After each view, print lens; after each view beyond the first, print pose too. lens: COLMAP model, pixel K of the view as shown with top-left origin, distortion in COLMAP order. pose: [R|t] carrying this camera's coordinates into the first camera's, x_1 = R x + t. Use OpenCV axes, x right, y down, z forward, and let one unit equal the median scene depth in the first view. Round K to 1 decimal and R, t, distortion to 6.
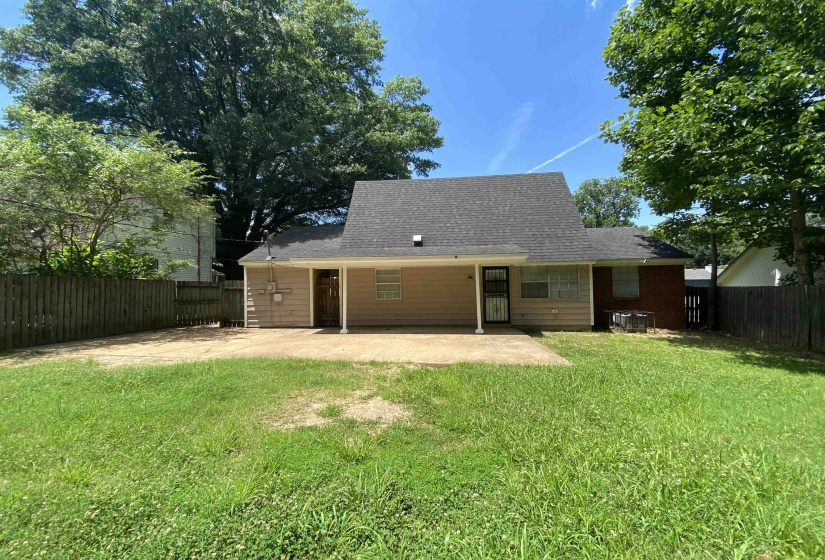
lens RADIAL K [[339.1, 0, 412.5], [0, 339.1, 280.0], [0, 0, 1]] dist [0.000816, -0.015445]
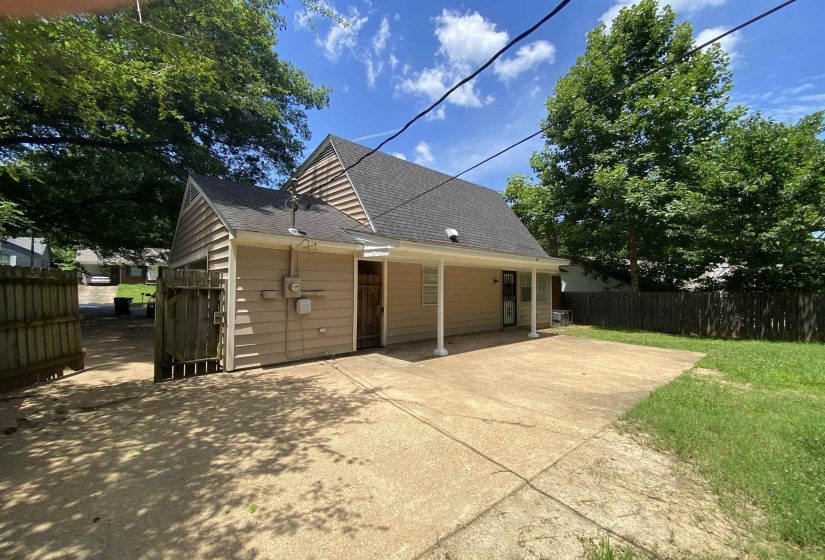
lens RADIAL K [[339.1, 0, 412.5], [0, 339.1, 280.0], [0, 0, 1]] dist [0.000816, -0.015445]
pose [[0.663562, 0.032717, 0.747406, -0.687827], [-0.037326, 0.999247, -0.010603, 0.009033], [-0.747190, -0.020862, 0.664283, 0.508256]]
